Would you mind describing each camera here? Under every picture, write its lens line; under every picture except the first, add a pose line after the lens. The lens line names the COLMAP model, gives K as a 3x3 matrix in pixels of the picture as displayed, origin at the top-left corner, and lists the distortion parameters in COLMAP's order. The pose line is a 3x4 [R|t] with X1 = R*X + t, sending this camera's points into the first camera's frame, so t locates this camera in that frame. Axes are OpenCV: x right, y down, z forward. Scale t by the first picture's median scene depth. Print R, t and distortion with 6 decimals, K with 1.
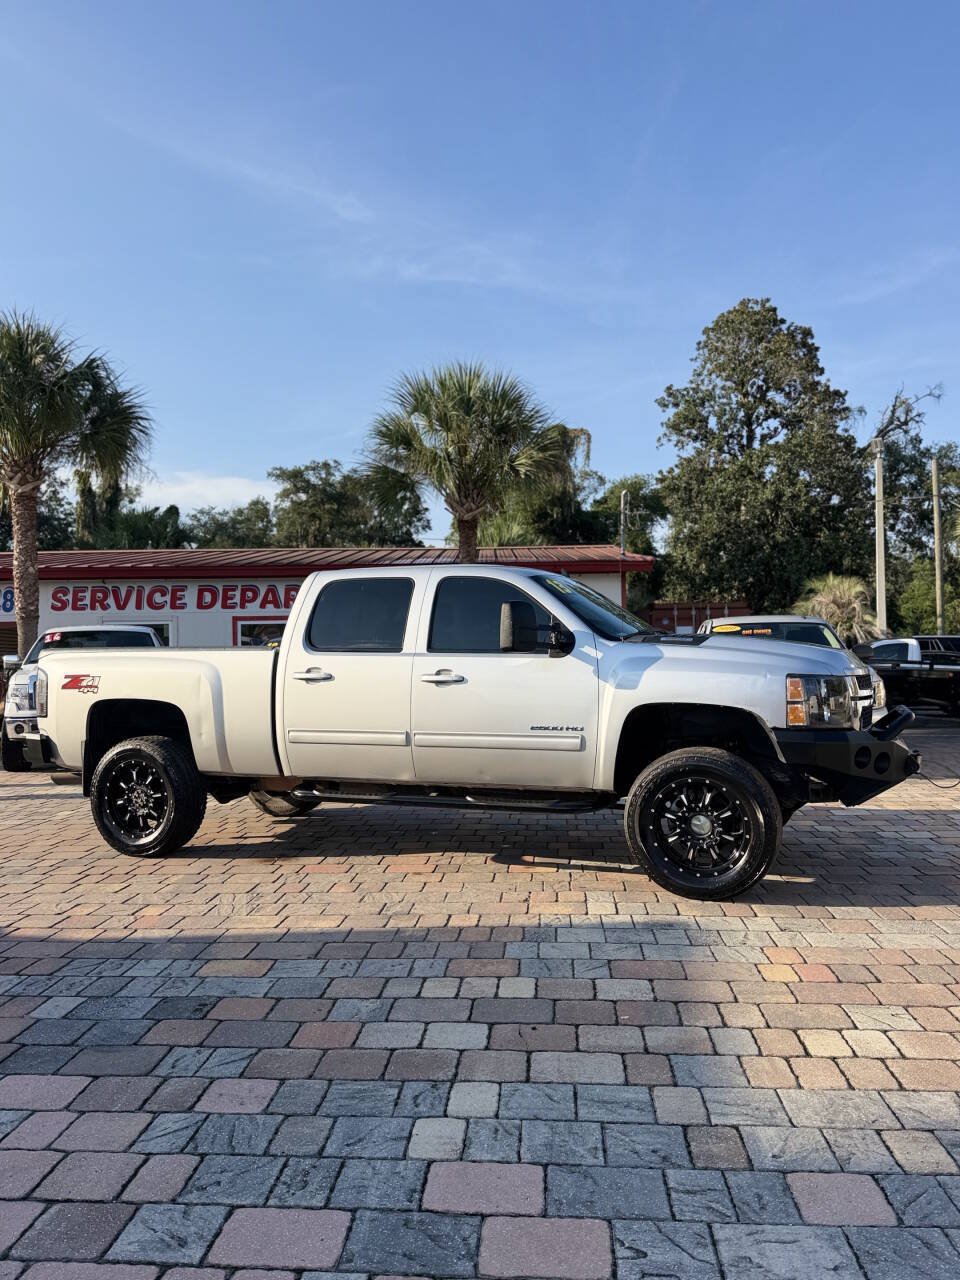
lens RADIAL K [[927.1, 0, 483.8], [0, 927.1, 642.2], [0, 0, 1]] dist [0.070855, -0.102967]
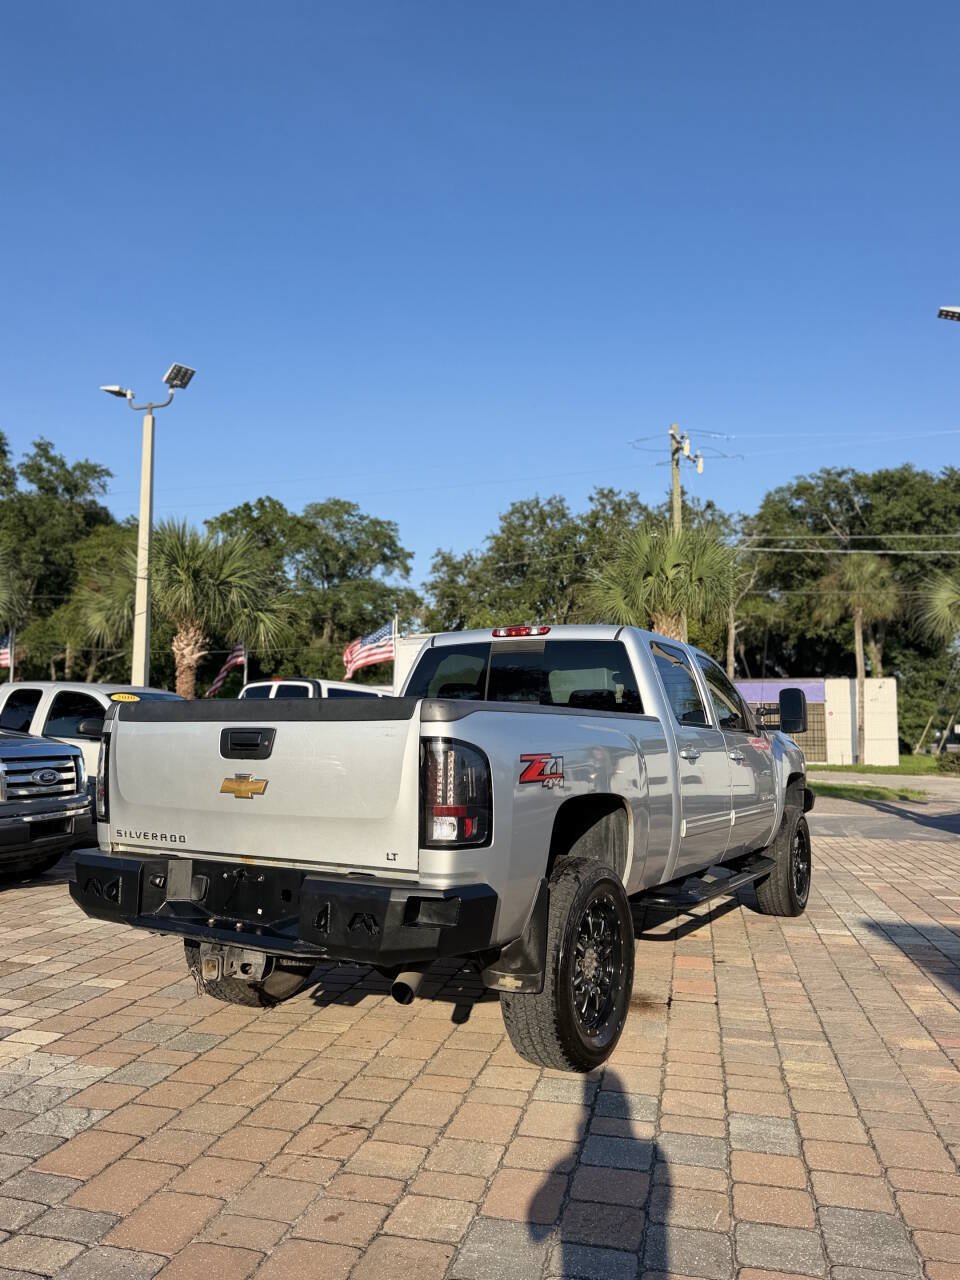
lens RADIAL K [[927.1, 0, 483.8], [0, 927.1, 642.2], [0, 0, 1]] dist [0.070855, -0.102967]
pose [[0.152783, 0.112873, 0.981793, -0.883225], [-0.035777, 0.993437, -0.108644, 0.029263], [-0.987612, -0.018527, 0.155818, 0.886614]]
